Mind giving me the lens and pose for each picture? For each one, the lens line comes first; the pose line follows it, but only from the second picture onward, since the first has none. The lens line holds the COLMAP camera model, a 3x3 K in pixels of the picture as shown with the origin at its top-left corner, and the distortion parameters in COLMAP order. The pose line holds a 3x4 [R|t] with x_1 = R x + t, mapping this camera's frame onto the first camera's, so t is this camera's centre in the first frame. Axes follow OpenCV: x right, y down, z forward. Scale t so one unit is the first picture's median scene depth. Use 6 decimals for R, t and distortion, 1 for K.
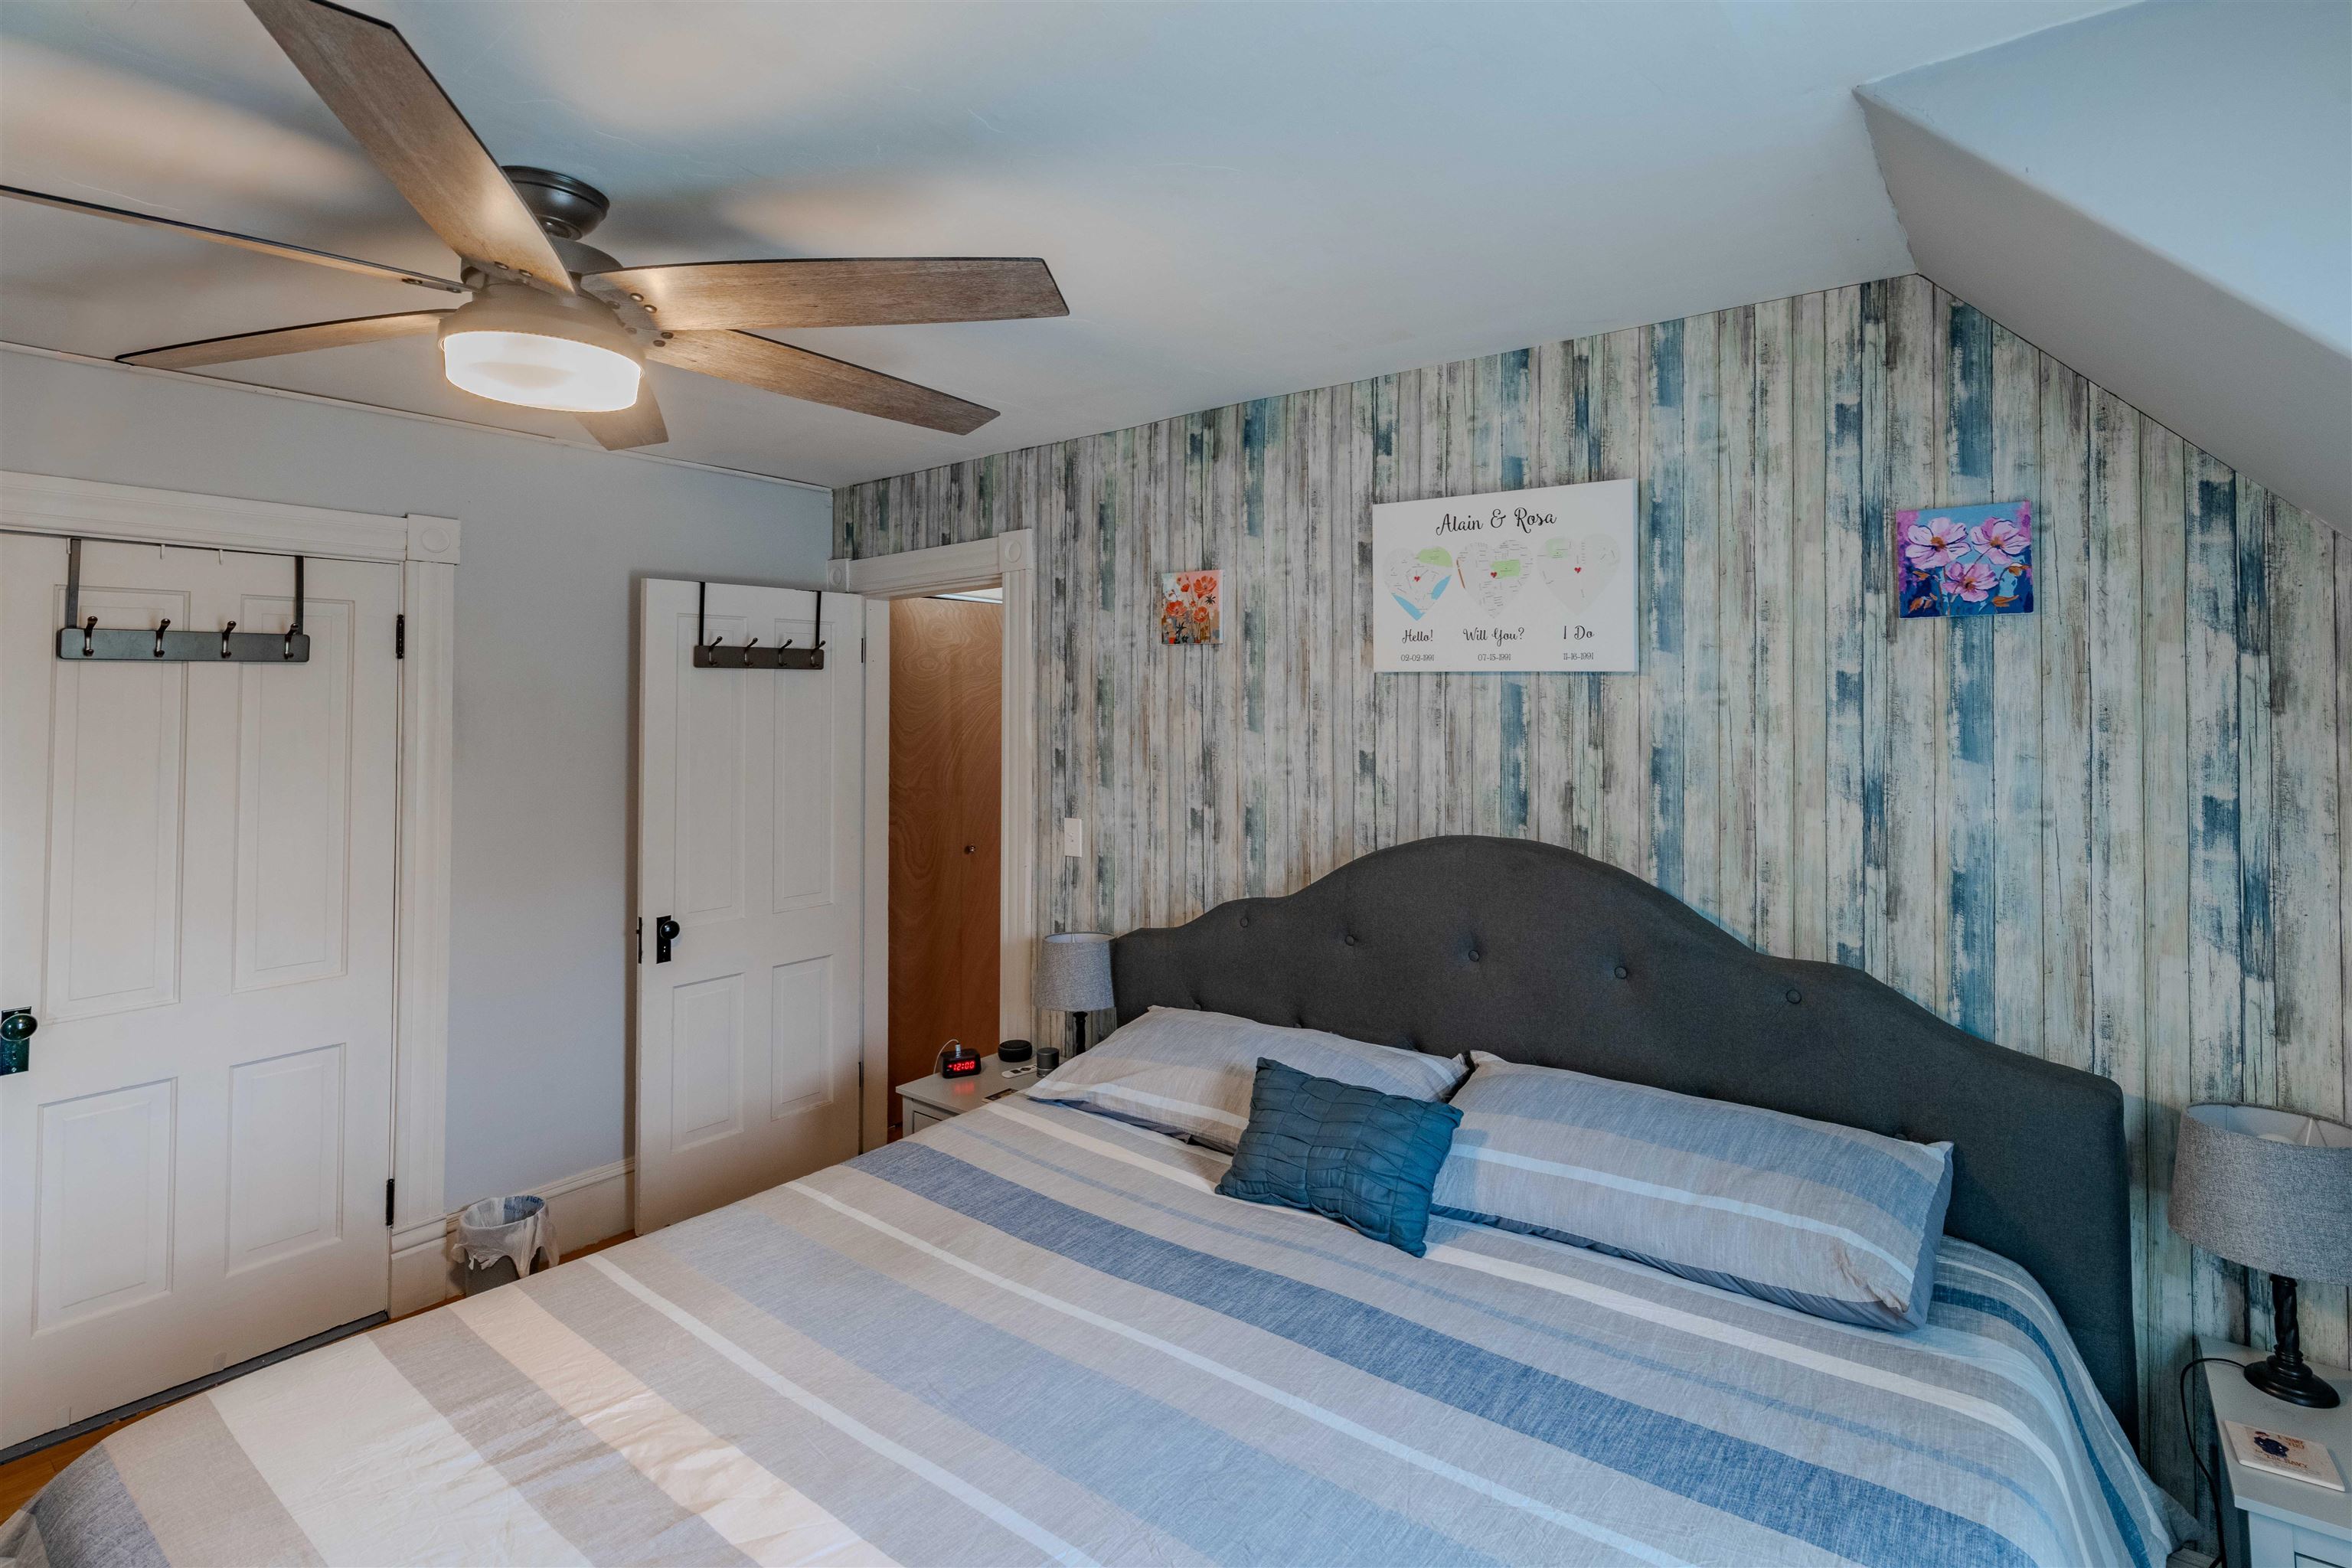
lens RADIAL K [[1117.1, 0, 1213.7], [0, 1117.1, 679.2], [0, 0, 1]] dist [-0.000058, -0.000644]
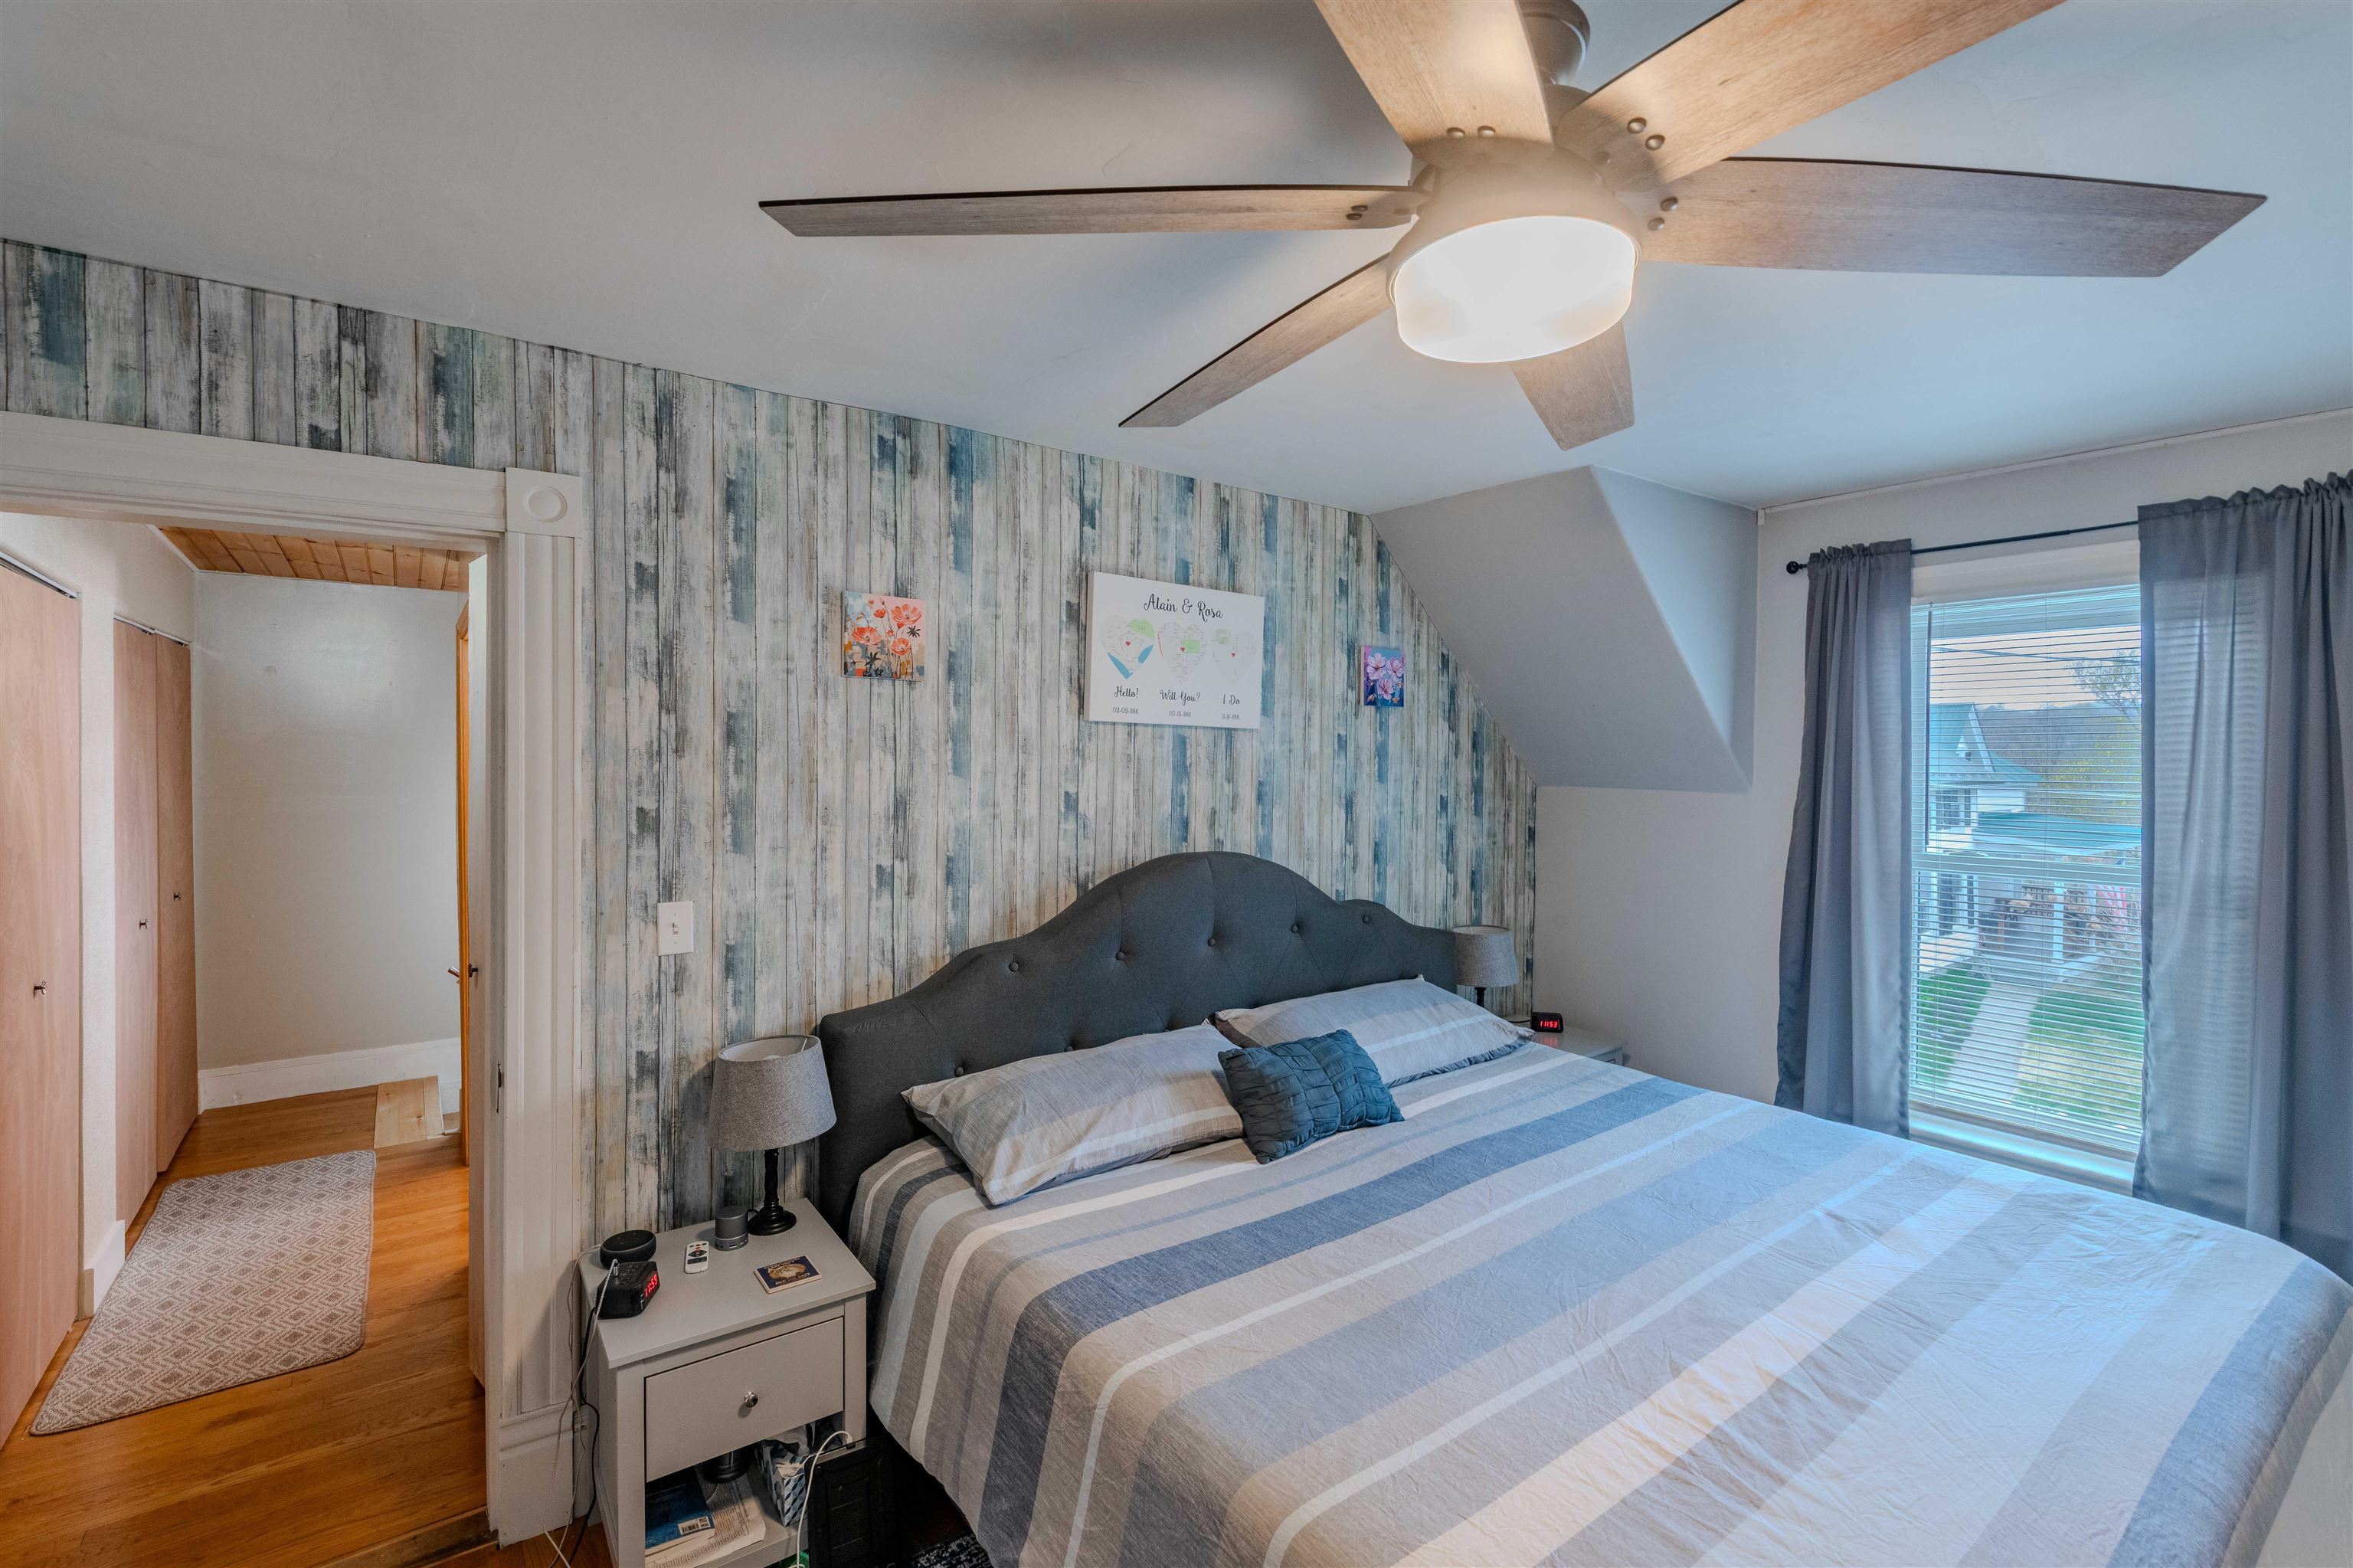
lens RADIAL K [[1038.7, 0, 1178.1], [0, 1038.7, 770.7], [0, 0, 1]] dist [0.000382, -0.001774]
pose [[0.286052, -0.016105, 0.958079, -0.861886], [-0.034517, 0.999037, 0.027099, 0.012672], [-0.957592, -0.040821, 0.285220, 0.634456]]
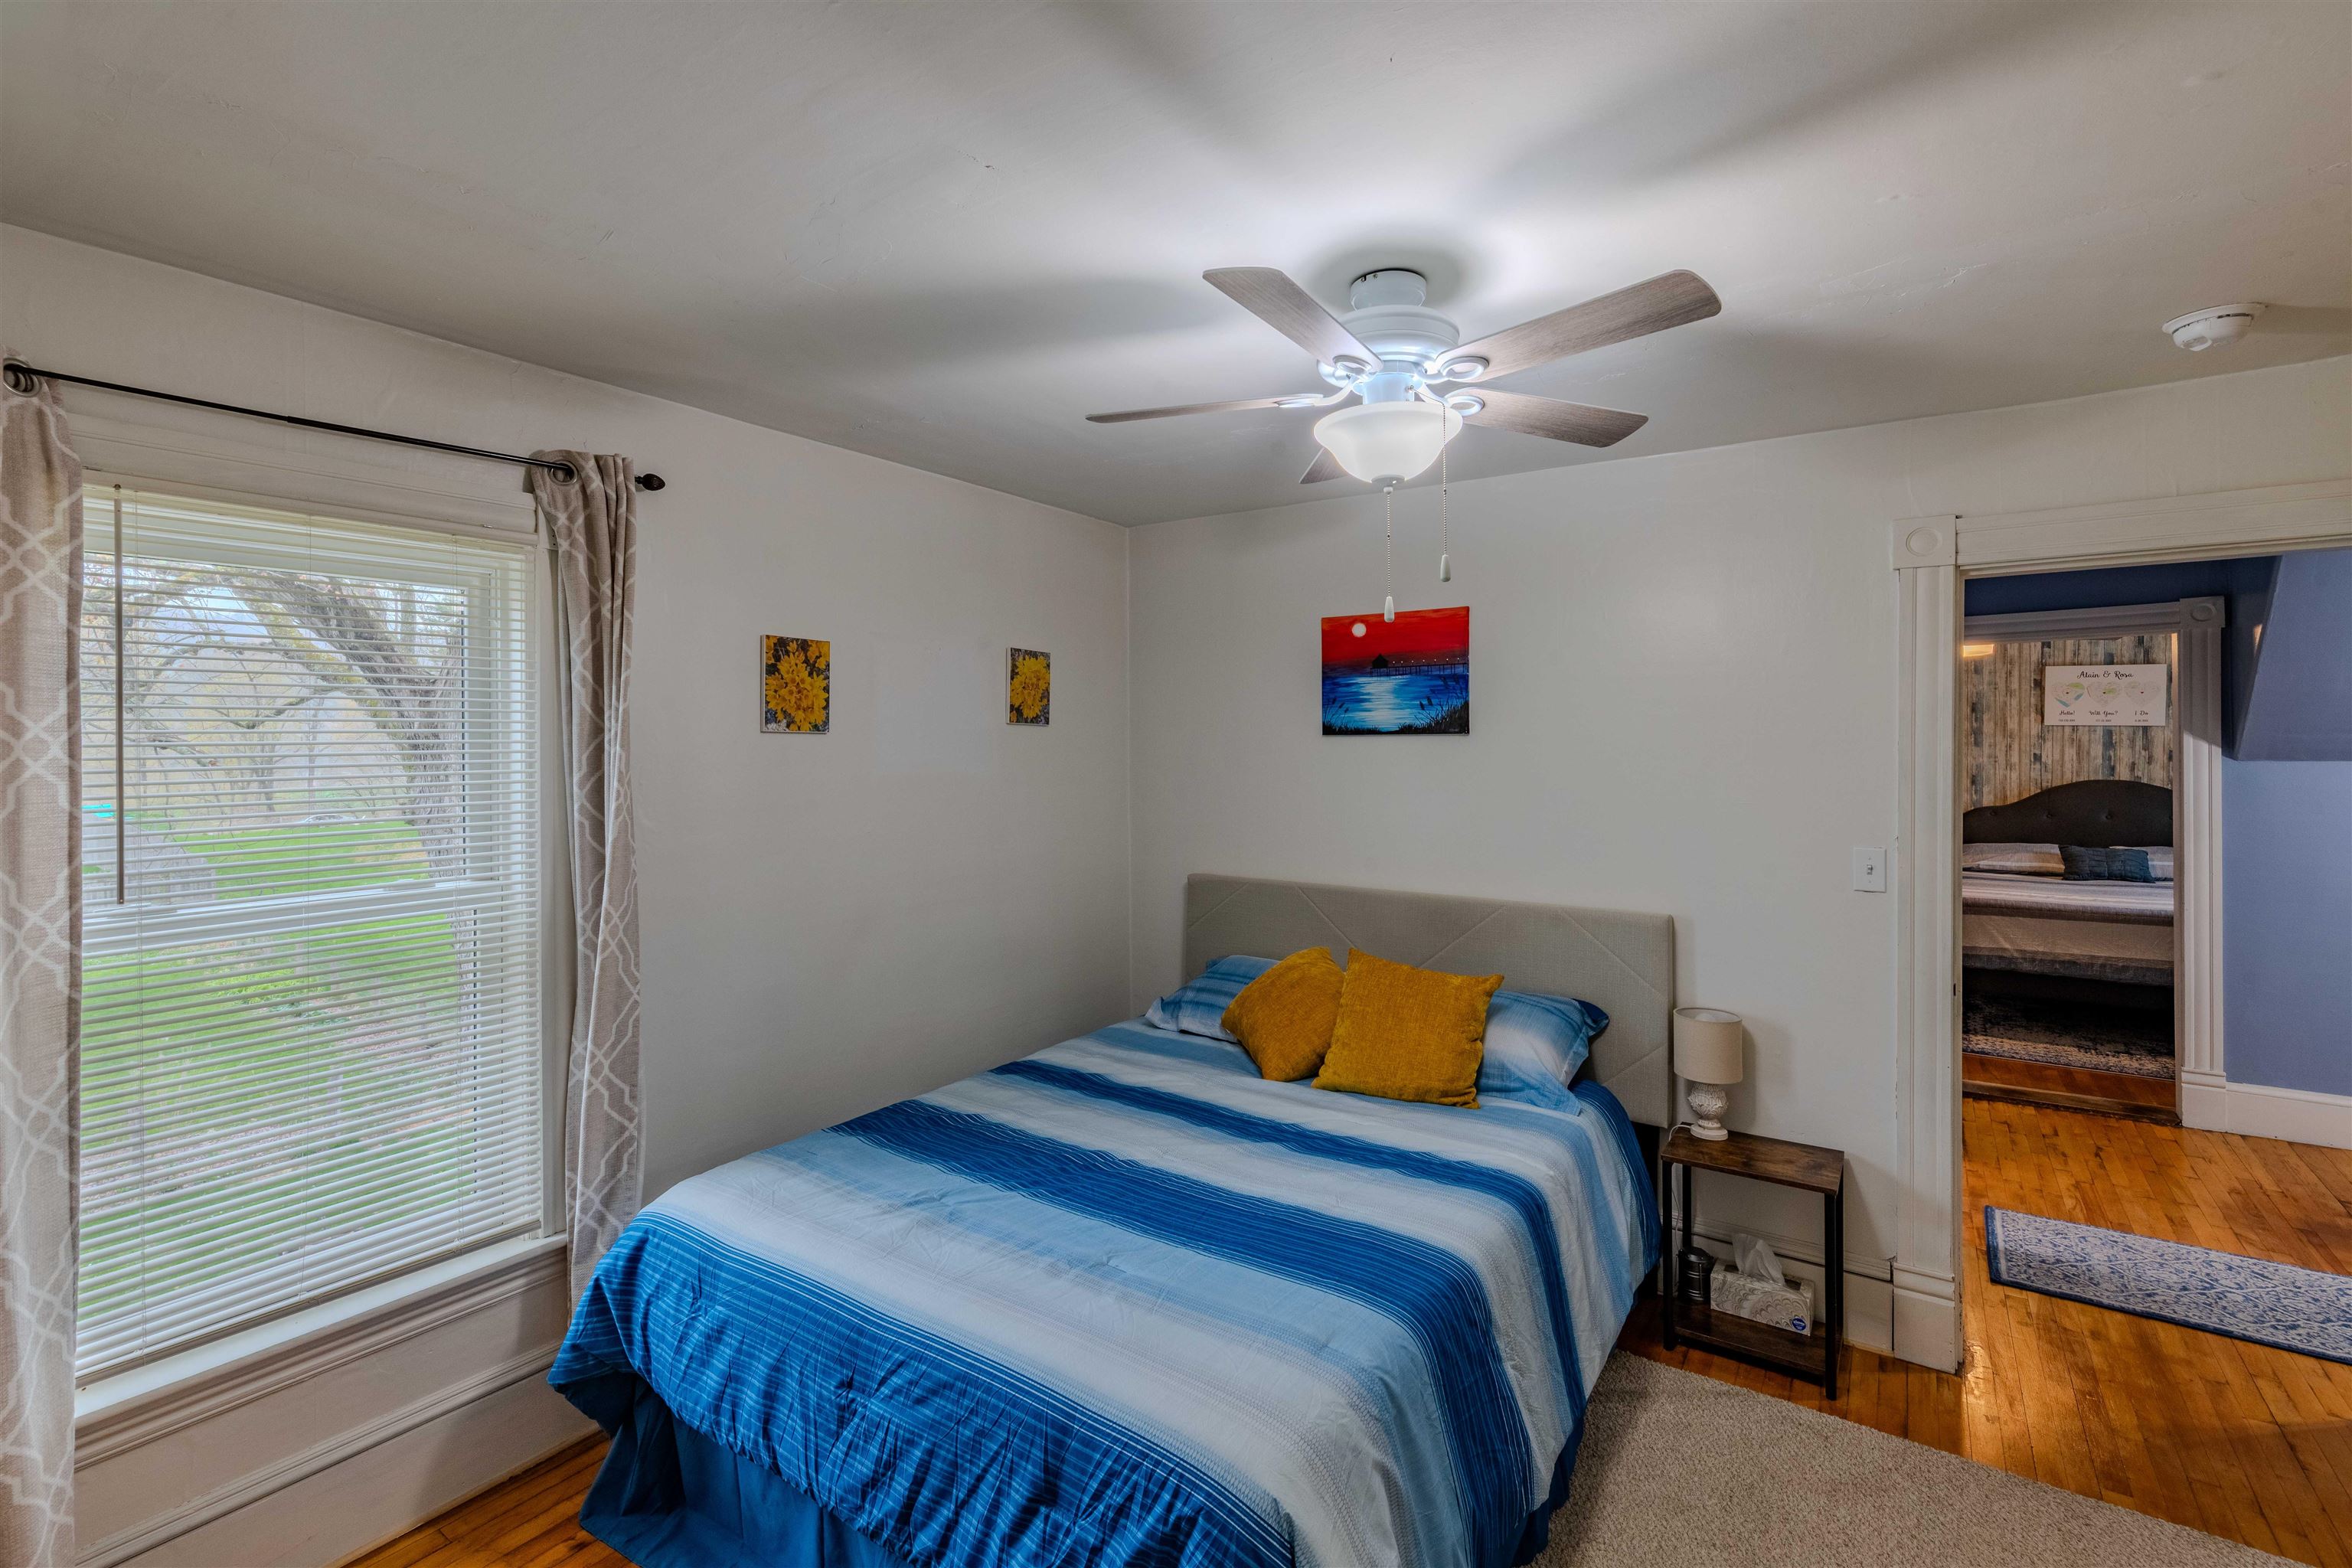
lens RADIAL K [[1038.3, 0, 1175.8], [0, 1038.3, 752.1], [0, 0, 1]] dist [0.000382, -0.001774]
pose [[0.999645, -0.004220, 0.026301, -2.225101], [0.003319, 0.999409, 0.034228, -0.037351], [-0.026430, -0.034128, 0.999068, -1.654438]]
